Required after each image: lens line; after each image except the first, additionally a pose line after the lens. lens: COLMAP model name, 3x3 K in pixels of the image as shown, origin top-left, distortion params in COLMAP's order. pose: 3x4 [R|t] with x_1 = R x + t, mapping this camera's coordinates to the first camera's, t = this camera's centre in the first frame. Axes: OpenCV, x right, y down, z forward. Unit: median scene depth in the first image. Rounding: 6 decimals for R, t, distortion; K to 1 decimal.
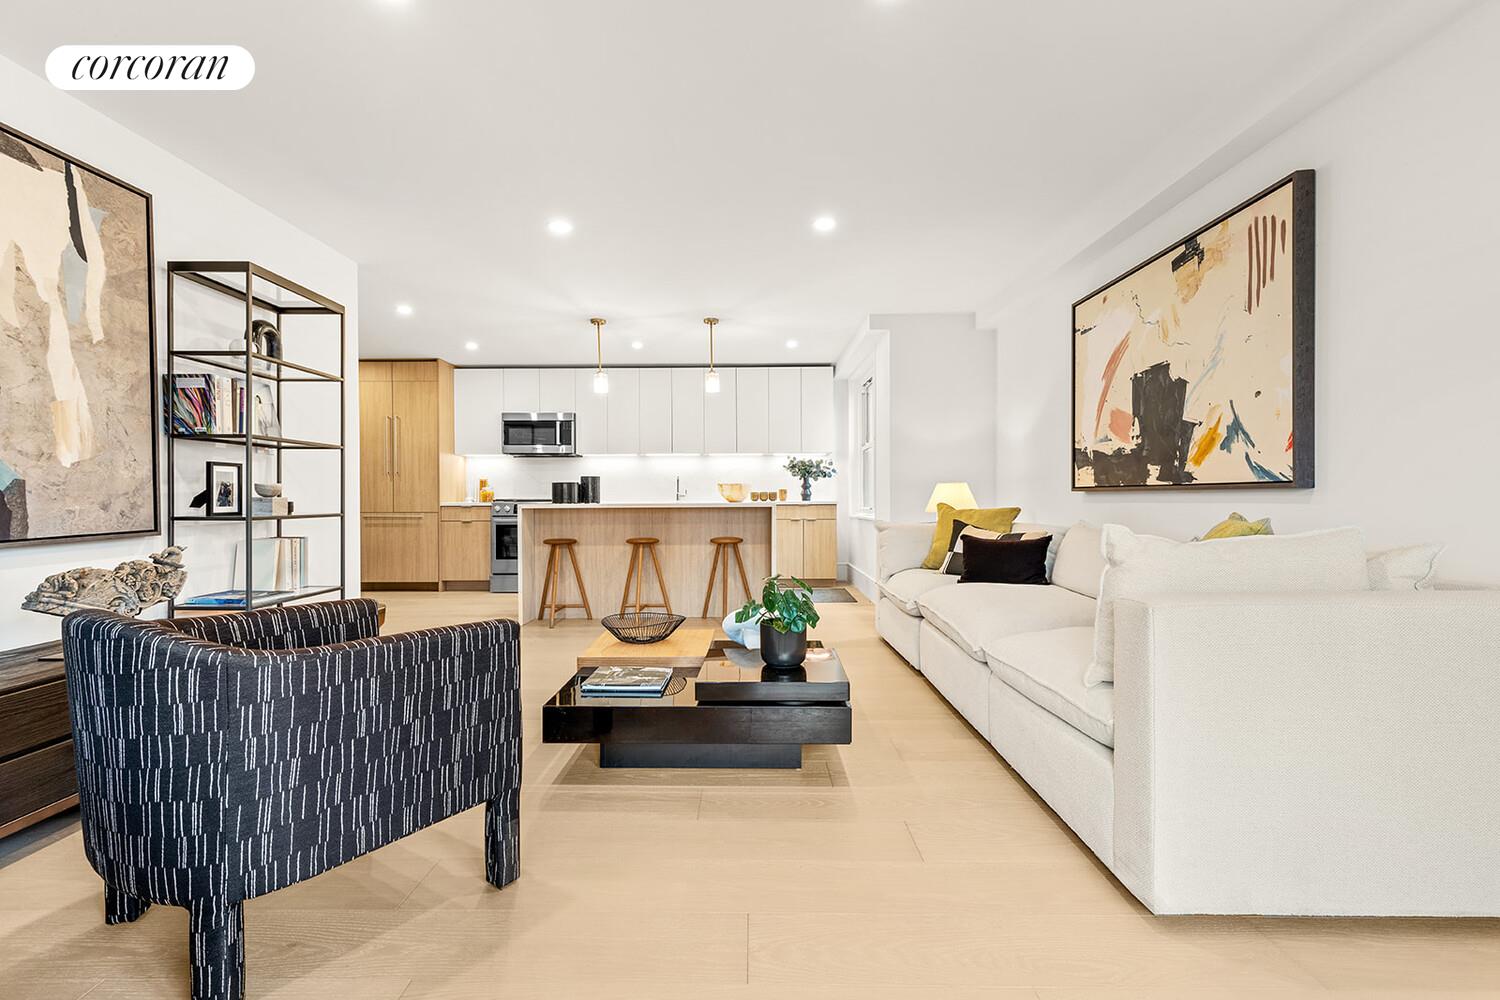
lens RADIAL K [[684.2, 0, 745.5], [0, 684.2, 500.6], [0, 0, 1]] dist [0.002647, 0.000104]
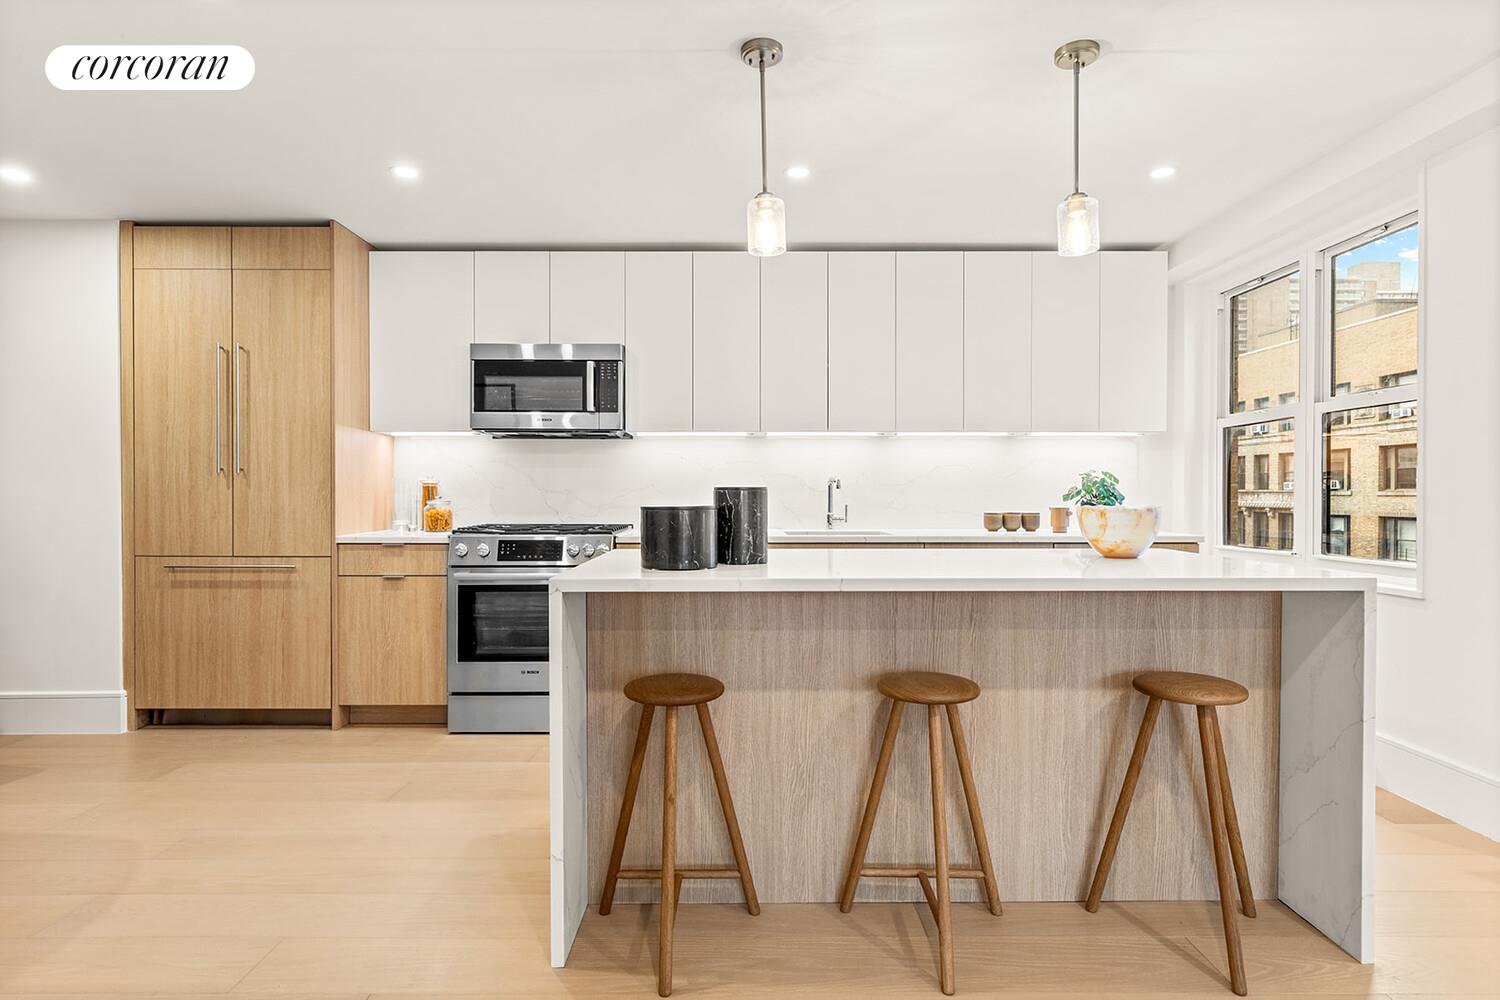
lens RADIAL K [[842.4, 0, 753.9], [0, 842.4, 498.7], [0, 0, 1]] dist [0.000968, 0.000220]
pose [[0.999952, 0.003562, 0.009158, -0.171963], [-0.003556, 0.999993, -0.000706, -0.022228], [-0.009160, 0.000674, 0.999958, 0.434358]]
